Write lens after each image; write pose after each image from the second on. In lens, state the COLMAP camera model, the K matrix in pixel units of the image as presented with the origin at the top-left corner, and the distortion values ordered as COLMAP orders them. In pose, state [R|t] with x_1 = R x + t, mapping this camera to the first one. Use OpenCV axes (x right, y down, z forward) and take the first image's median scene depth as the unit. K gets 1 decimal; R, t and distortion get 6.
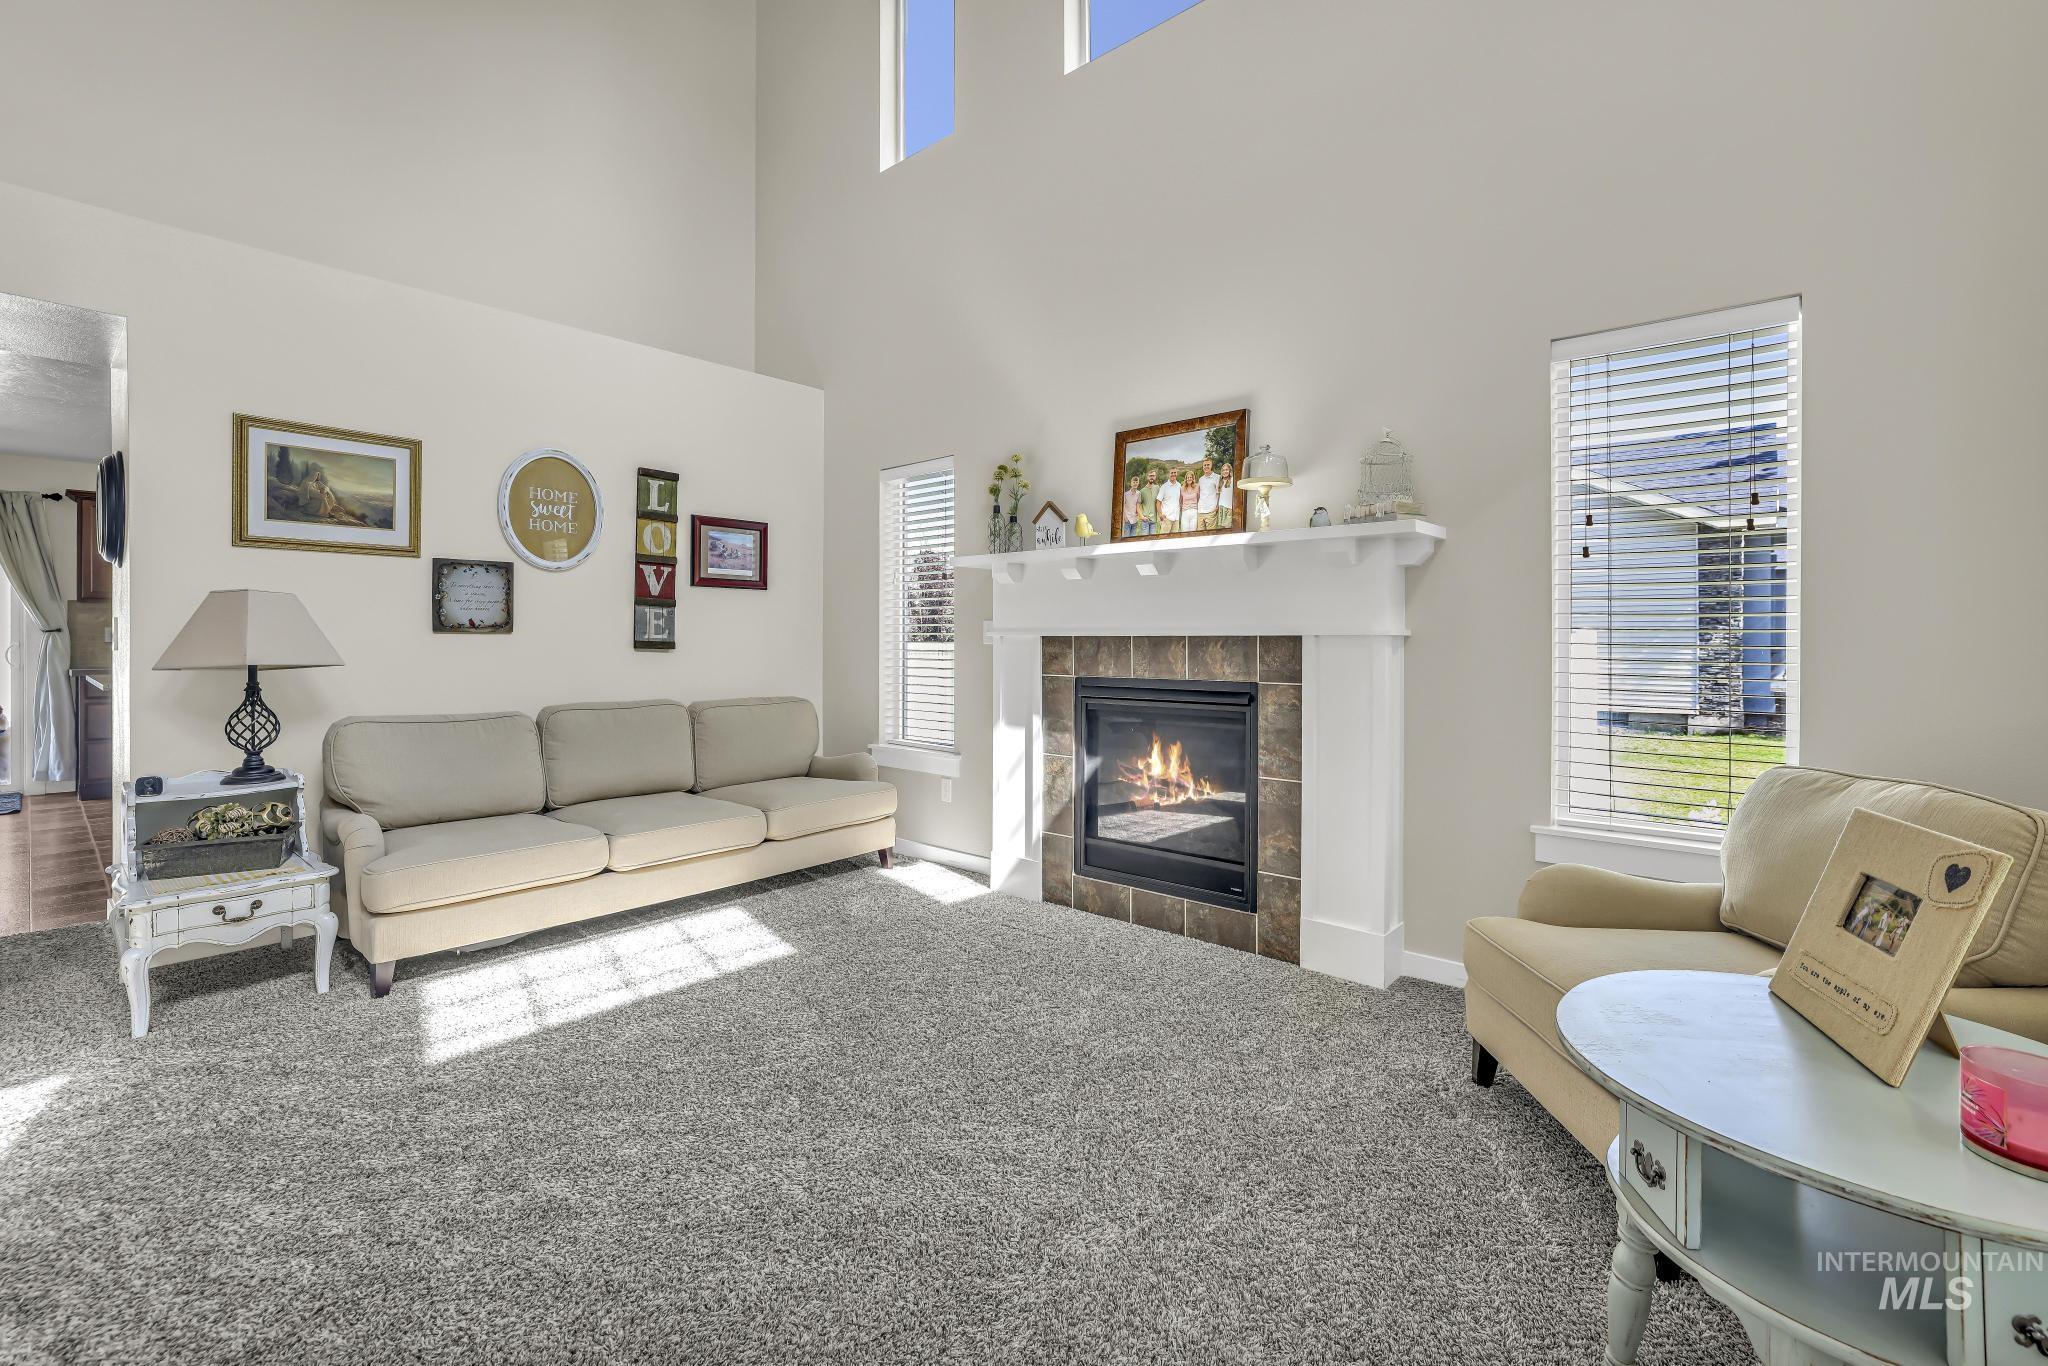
lens RADIAL K [[908.6, 0, 1021.6], [0, 908.6, 665.8], [0, 0, 1]] dist [-0.001335, -0.000004]
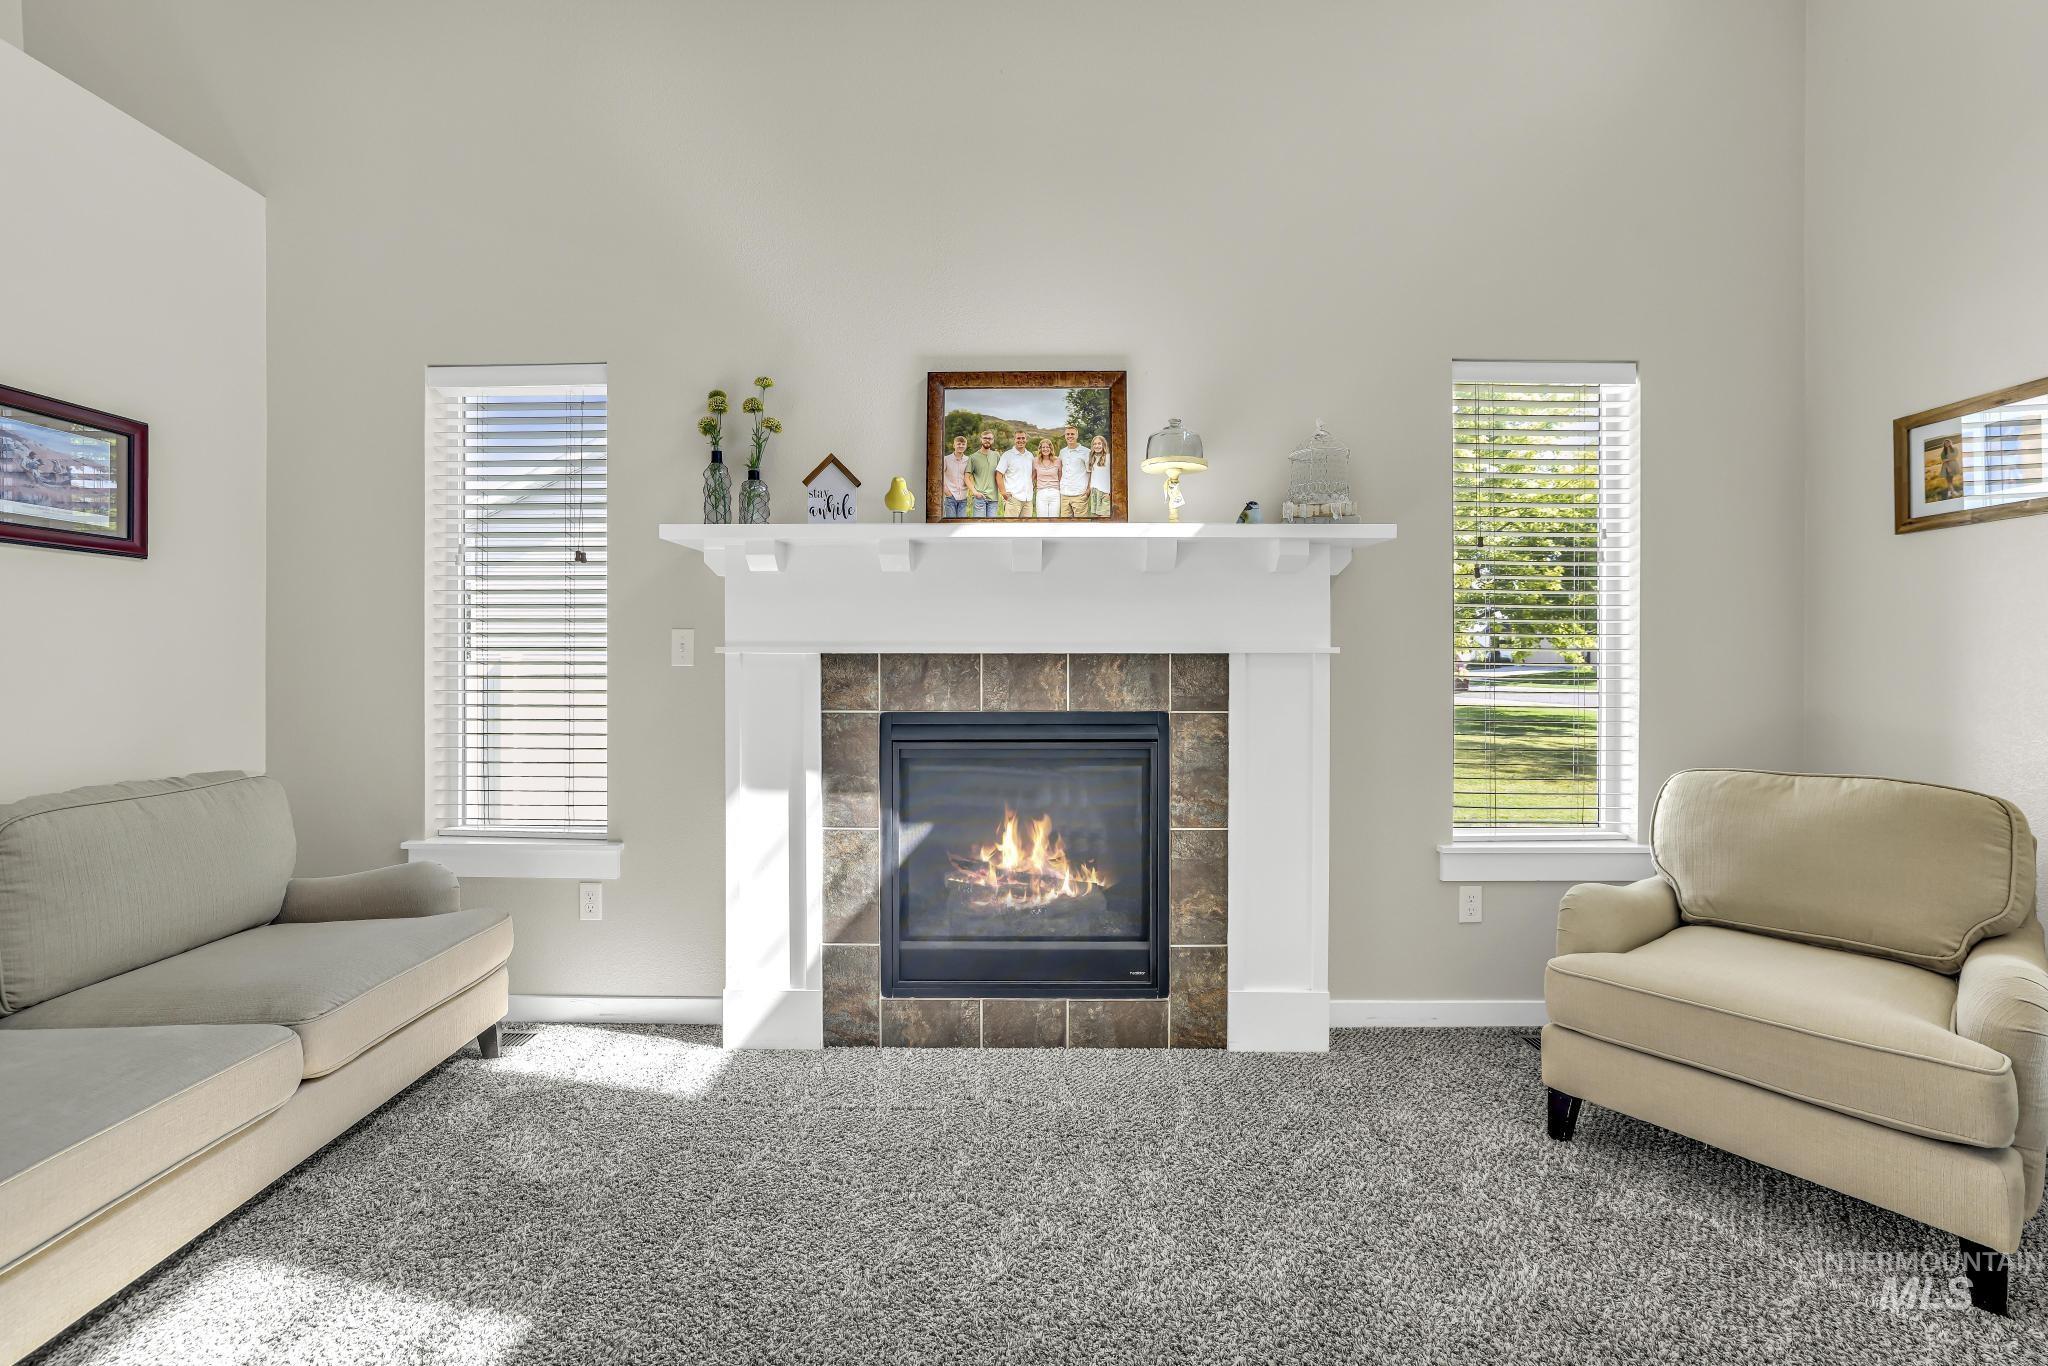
lens RADIAL K [[878.2, 0, 1024.0], [0, 878.2, 683.0], [0, 0, 1]] dist [-0.026934, 0.013711]
pose [[0.754835, -0.015046, 0.655742, -0.311558], [0.019909, 0.999802, 0.000024, -0.008531], [-0.655613, 0.013037, 0.754985, 0.448270]]
